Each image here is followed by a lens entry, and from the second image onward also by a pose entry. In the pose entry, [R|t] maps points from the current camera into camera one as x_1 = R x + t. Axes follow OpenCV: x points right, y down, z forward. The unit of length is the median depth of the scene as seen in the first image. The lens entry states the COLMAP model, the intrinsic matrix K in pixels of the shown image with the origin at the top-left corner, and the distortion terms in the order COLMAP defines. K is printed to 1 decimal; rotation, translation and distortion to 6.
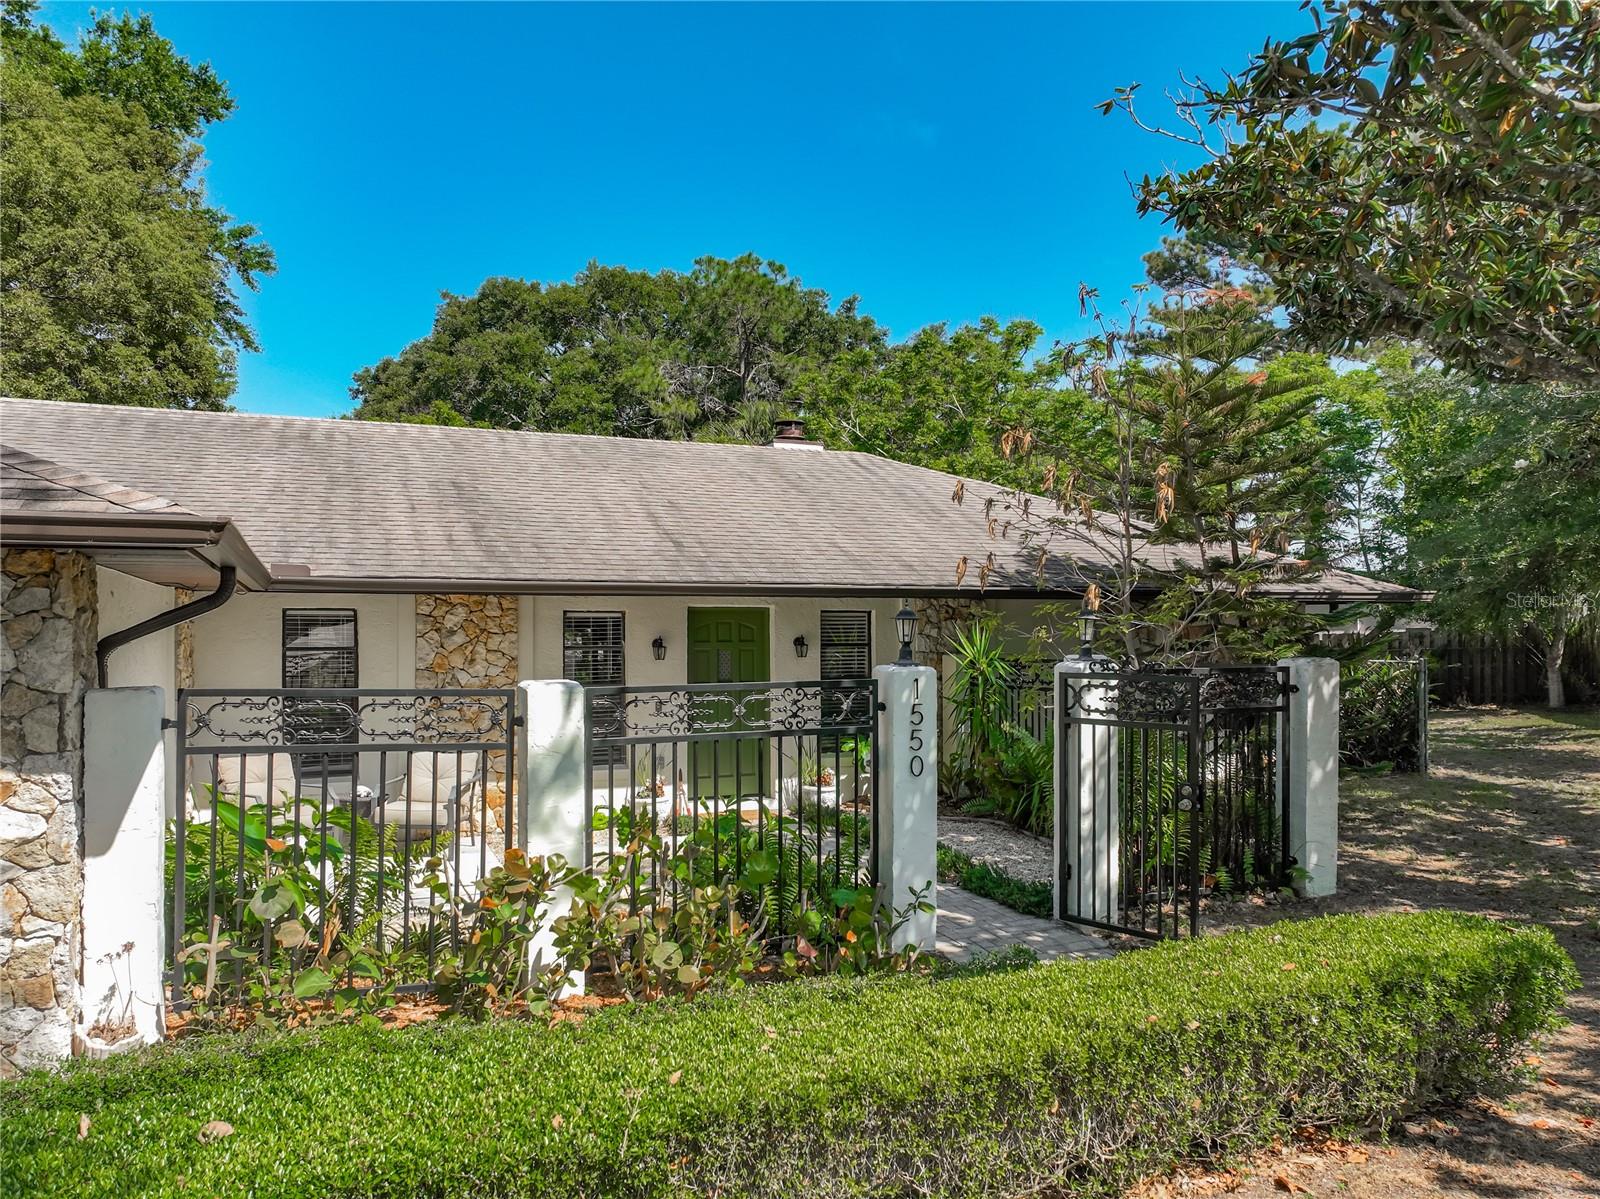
lens RADIAL K [[1148.9, 0, 800.0], [0, 1148.9, 599.5], [0, 0, 1]] dist [-0.009842, -0.000493]
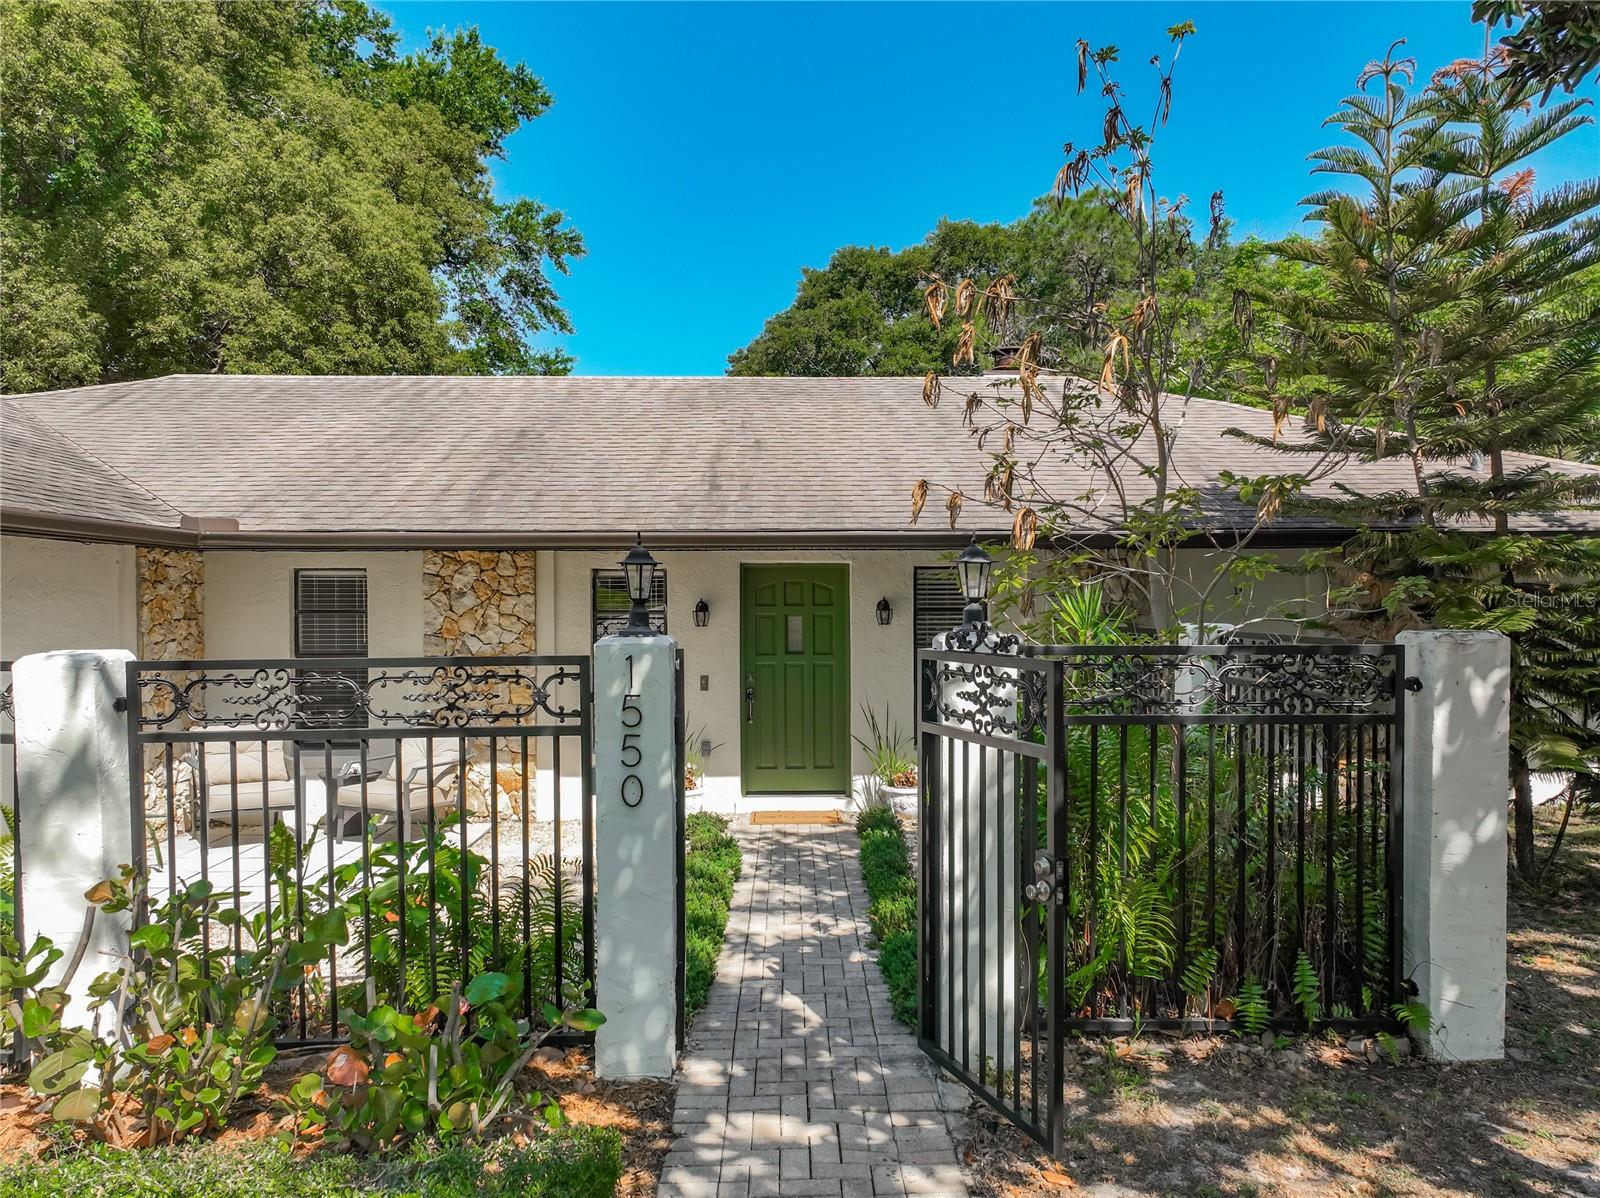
lens RADIAL K [[1123.8, 0, 800.0], [0, 1123.8, 599.0], [0, 0, 1]] dist [0.006065, -0.001556]
pose [[0.929939, -0.000408, -0.367713, 0.257708], [0.009821, 0.999670, 0.023728, 0.014156], [0.367582, -0.025677, 0.929637, 0.277142]]
